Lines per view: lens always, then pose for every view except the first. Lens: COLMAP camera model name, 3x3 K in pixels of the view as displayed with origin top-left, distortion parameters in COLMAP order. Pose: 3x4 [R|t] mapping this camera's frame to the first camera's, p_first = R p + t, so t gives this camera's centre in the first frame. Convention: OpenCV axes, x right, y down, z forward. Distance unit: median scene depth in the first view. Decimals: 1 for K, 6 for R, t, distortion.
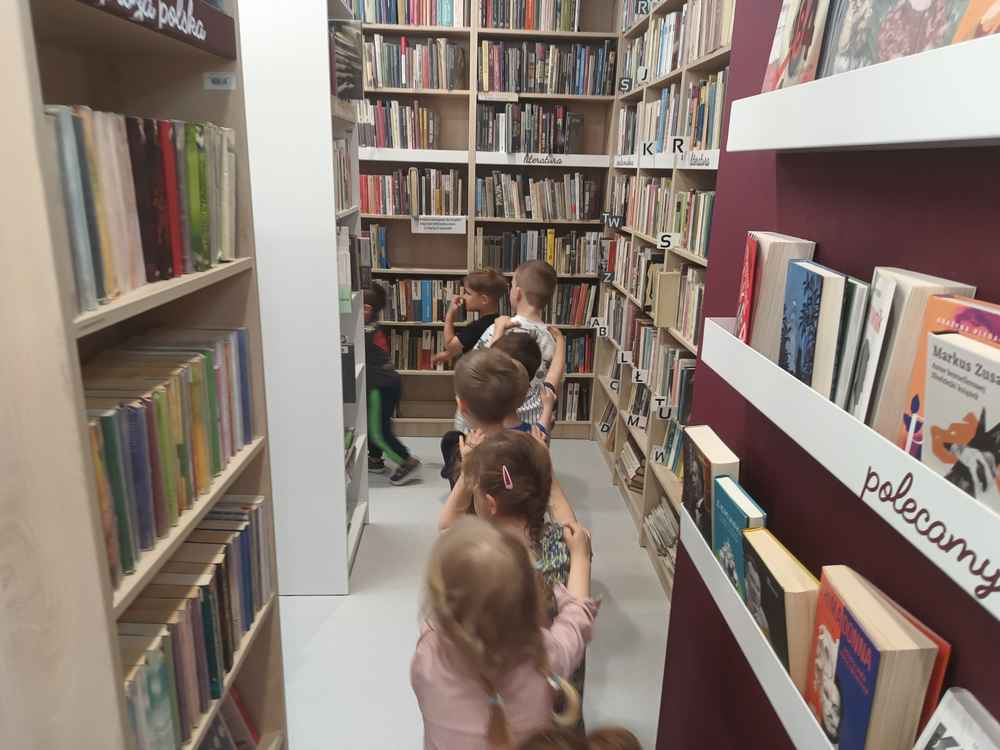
lens RADIAL K [[709.0, 0, 498.0], [0, 709.0, 373.5], [0, 0, 1]] dist [0.048199, -0.029827]
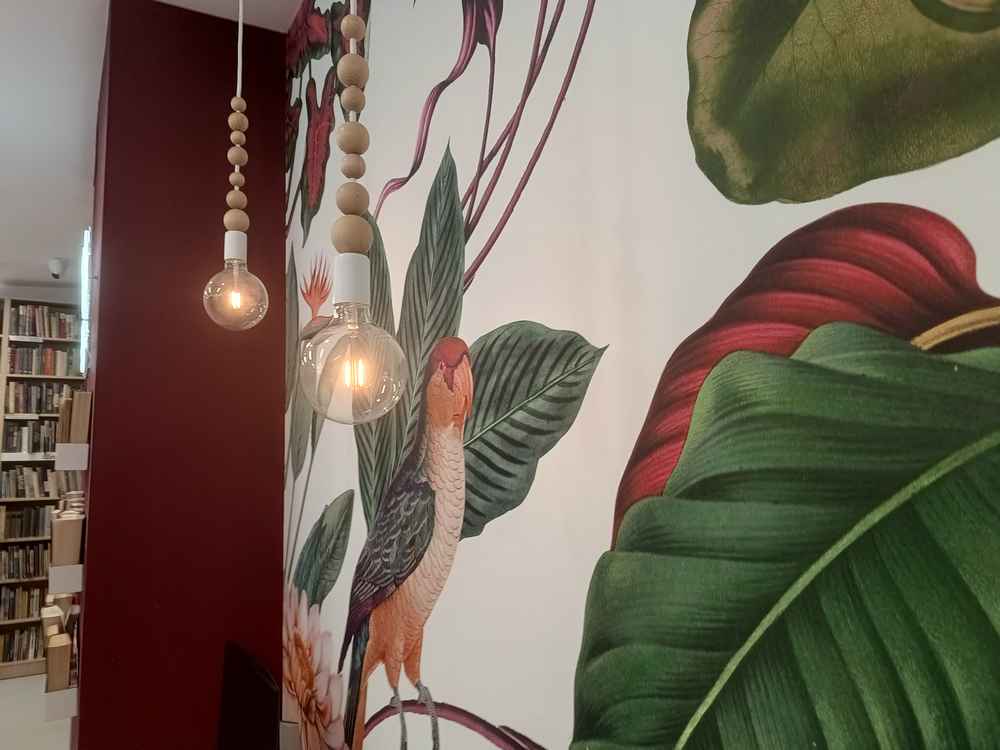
lens RADIAL K [[709.0, 0, 498.0], [0, 709.0, 377.4], [0, 0, 1]] dist [0.048199, -0.029827]
pose [[0.827670, 0.019671, 0.560870, -0.021250], [0.179204, 0.937803, -0.297342, 0.147885], [-0.531834, 0.346611, 0.772666, -0.676675]]
